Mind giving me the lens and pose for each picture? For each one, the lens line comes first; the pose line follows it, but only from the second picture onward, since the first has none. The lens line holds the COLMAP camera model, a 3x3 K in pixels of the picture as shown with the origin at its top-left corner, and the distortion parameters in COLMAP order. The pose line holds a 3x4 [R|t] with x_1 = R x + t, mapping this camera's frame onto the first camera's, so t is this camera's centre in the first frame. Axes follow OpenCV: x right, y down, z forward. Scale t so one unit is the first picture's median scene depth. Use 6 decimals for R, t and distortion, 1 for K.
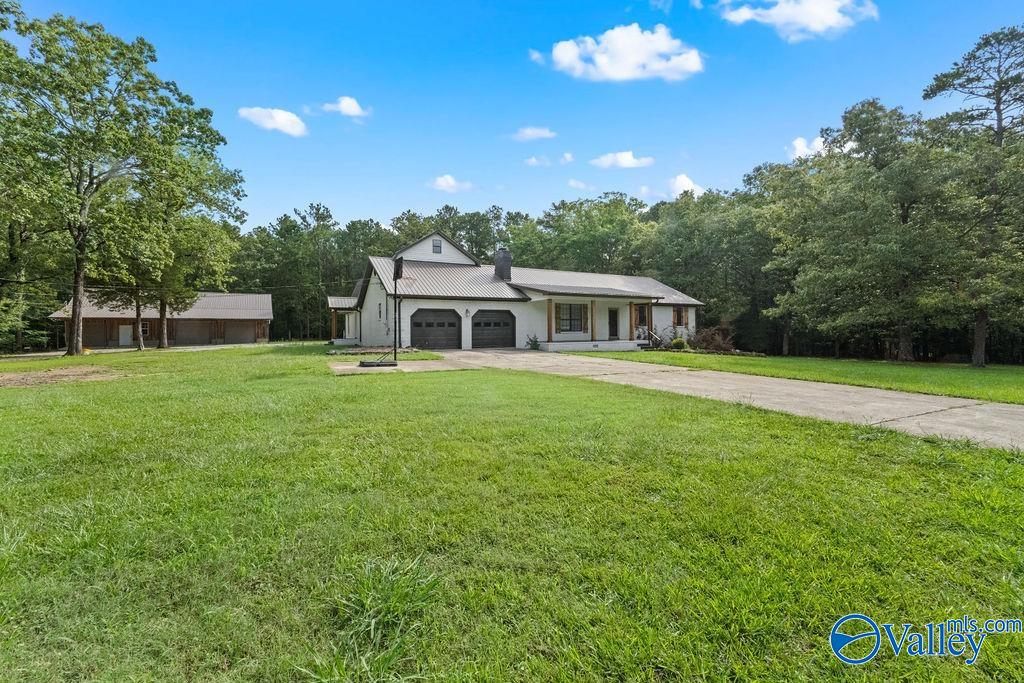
lens RADIAL K [[399.1, 0, 512.3], [0, 399.1, 328.7], [0, 0, 1]] dist [0.000553, 0.000049]
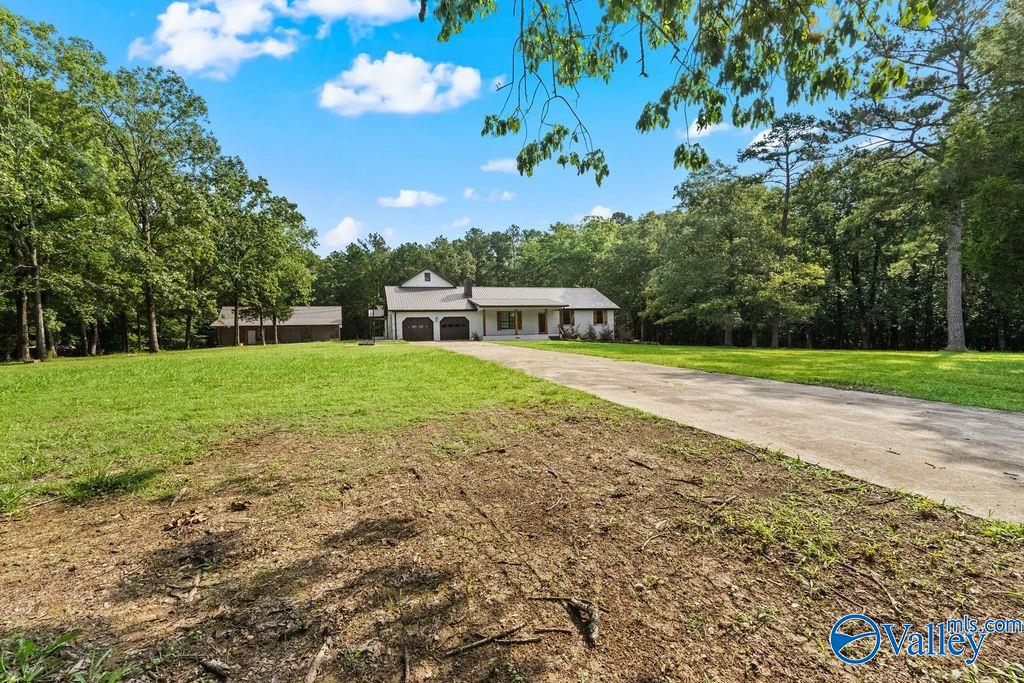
lens RADIAL K [[400.6, 0, 512.0], [0, 400.6, 341.5], [0, 0, 1]] dist [-0.000031, 0.000016]
pose [[0.985397, -0.012861, -0.169786, 0.347302], [0.018394, 0.999348, 0.031058, 0.005781], [0.169276, -0.033727, 0.984991, -0.439997]]
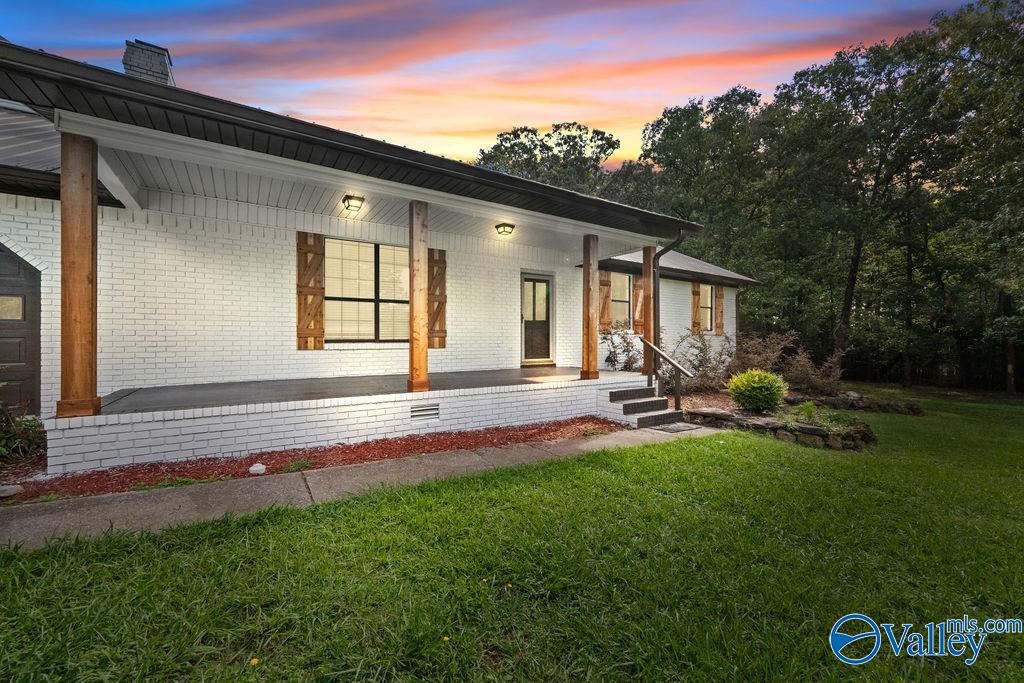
lens RADIAL K [[400.6, 0, 512.0], [0, 400.6, 341.5], [0, 0, 1]] dist [-0.000031, 0.000016]
pose [[0.996377, 0.004682, 0.084917, 0.179191], [-0.005300, 0.999961, 0.007054, 0.002529], [-0.084880, -0.007478, 0.996363, 0.587591]]
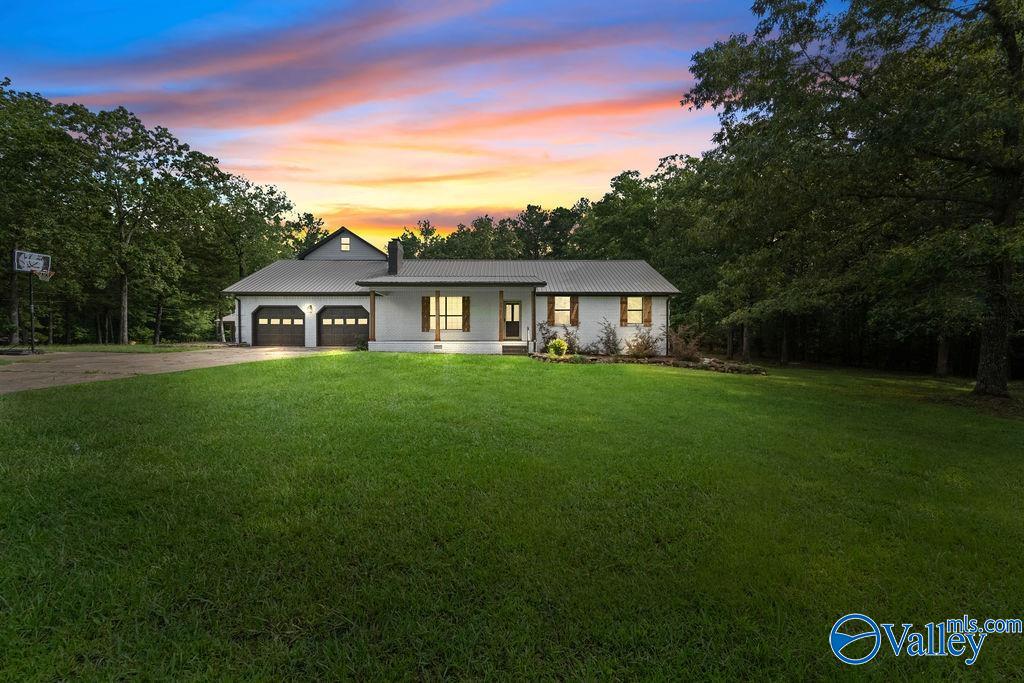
lens RADIAL K [[399.1, 0, 512.3], [0, 399.1, 328.7], [0, 0, 1]] dist [0.000553, 0.000049]
pose [[0.889875, -0.000039, -0.456204, 0.540420], [-0.006105, 0.999909, -0.011994, 0.011031], [0.456163, 0.013459, 0.889794, 0.260800]]
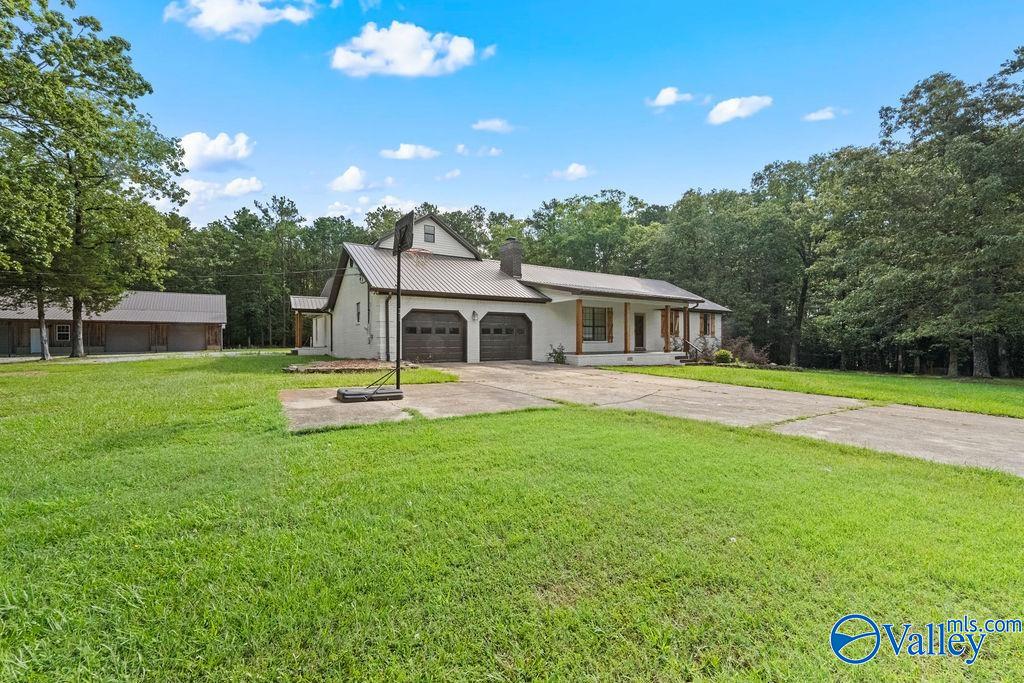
lens RADIAL K [[390.9, 0, 508.0], [0, 390.9, 342.5], [0, 0, 1]] dist [0.001016, 0.000065]
pose [[0.997754, 0.007511, 0.066564, -0.069581], [-0.008484, 0.999861, 0.014355, 0.000368], [-0.066446, -0.014888, 0.997679, 0.168676]]
